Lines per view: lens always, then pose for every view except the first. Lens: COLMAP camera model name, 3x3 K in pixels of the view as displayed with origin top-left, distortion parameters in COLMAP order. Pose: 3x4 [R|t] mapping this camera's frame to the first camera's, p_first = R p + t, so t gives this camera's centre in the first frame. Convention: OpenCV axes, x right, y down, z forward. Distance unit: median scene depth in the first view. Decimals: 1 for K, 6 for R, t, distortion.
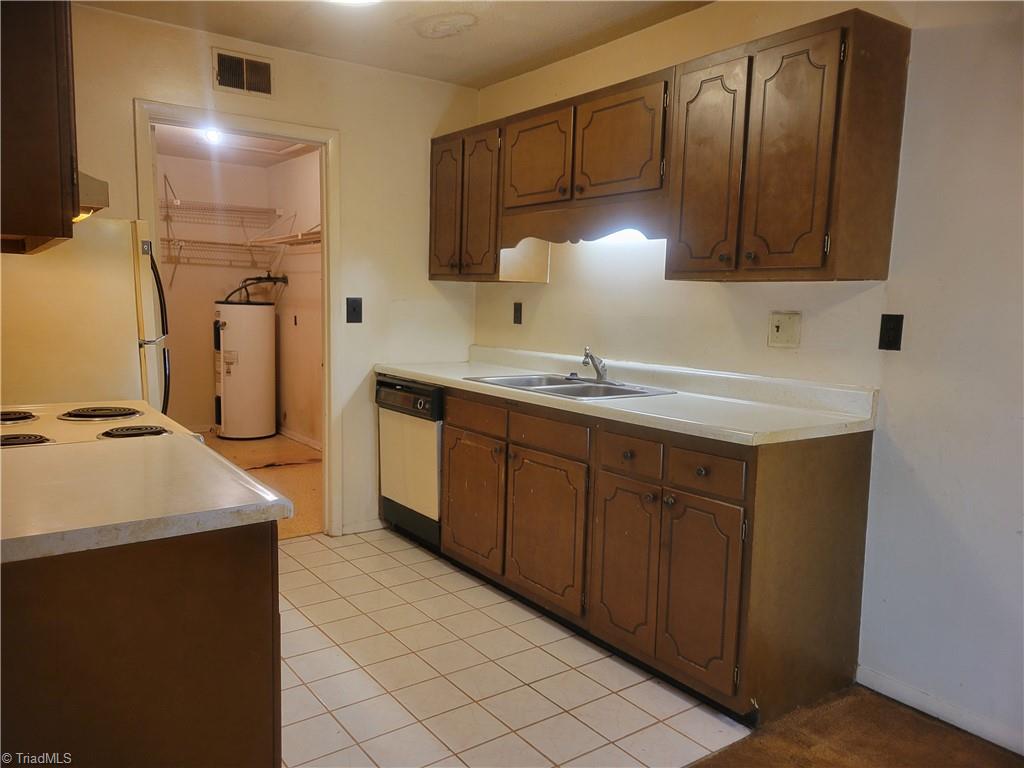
lens RADIAL K [[772.4, 0, 512.0], [0, 772.4, 384.0], [0, 0, 1]] dist [0.053845, 0.000208]
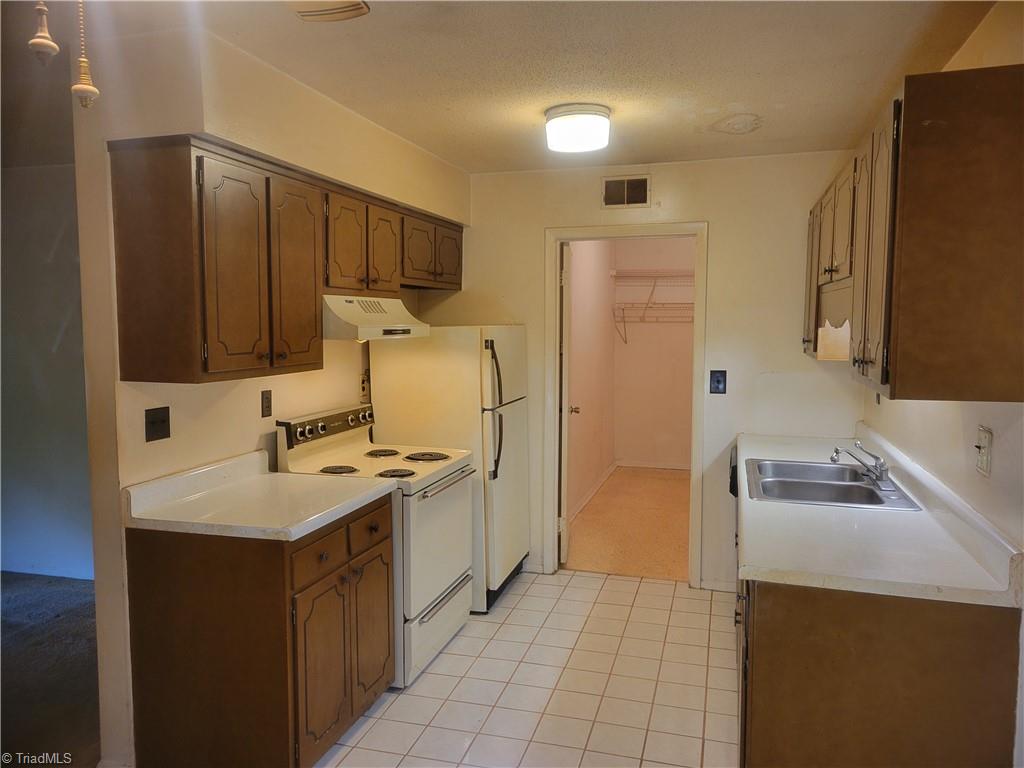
lens RADIAL K [[746.4, 0, 512.0], [0, 746.4, 384.0], [0, 0, 1]] dist [0.044754, -0.004310]
pose [[0.611648, 0.036986, -0.790265, 0.643063], [-0.070101, 0.997511, -0.007571, -0.093177], [0.788018, 0.060029, 0.612718, 0.196751]]
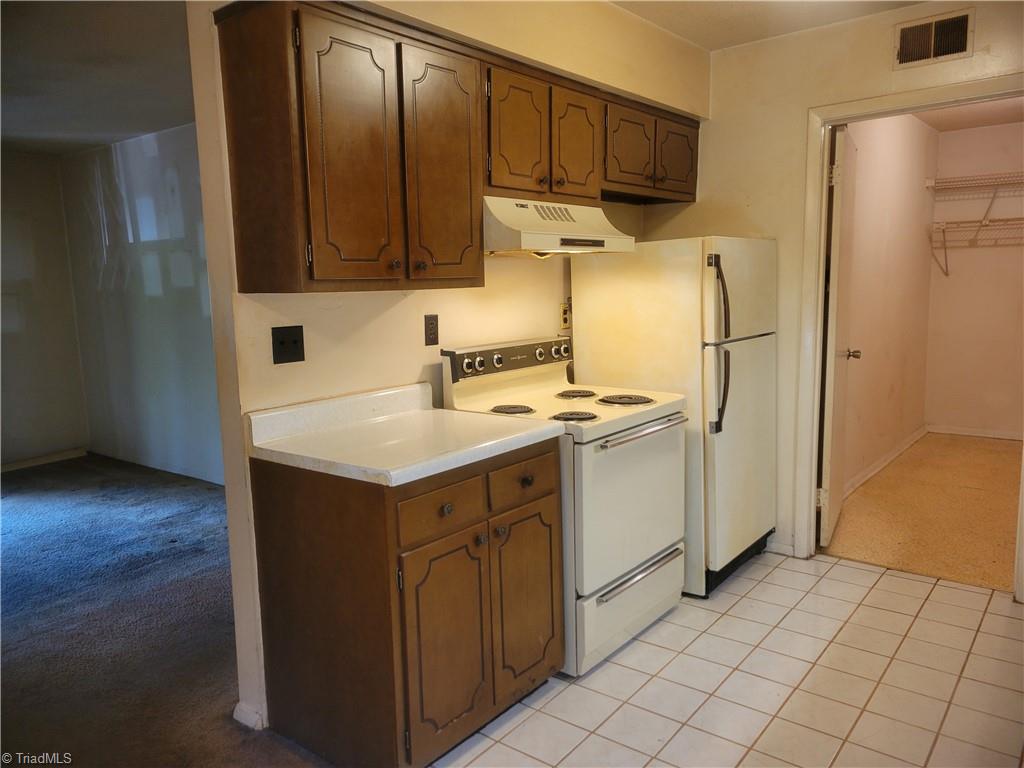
lens RADIAL K [[746.4, 0, 512.0], [0, 746.4, 384.0], [0, 0, 1]] dist [0.044754, -0.004310]
pose [[0.264053, 0.093632, -0.959953, 0.501260], [-0.073393, 0.994342, 0.076798, -0.058604], [0.961712, 0.050175, 0.269430, 0.441888]]
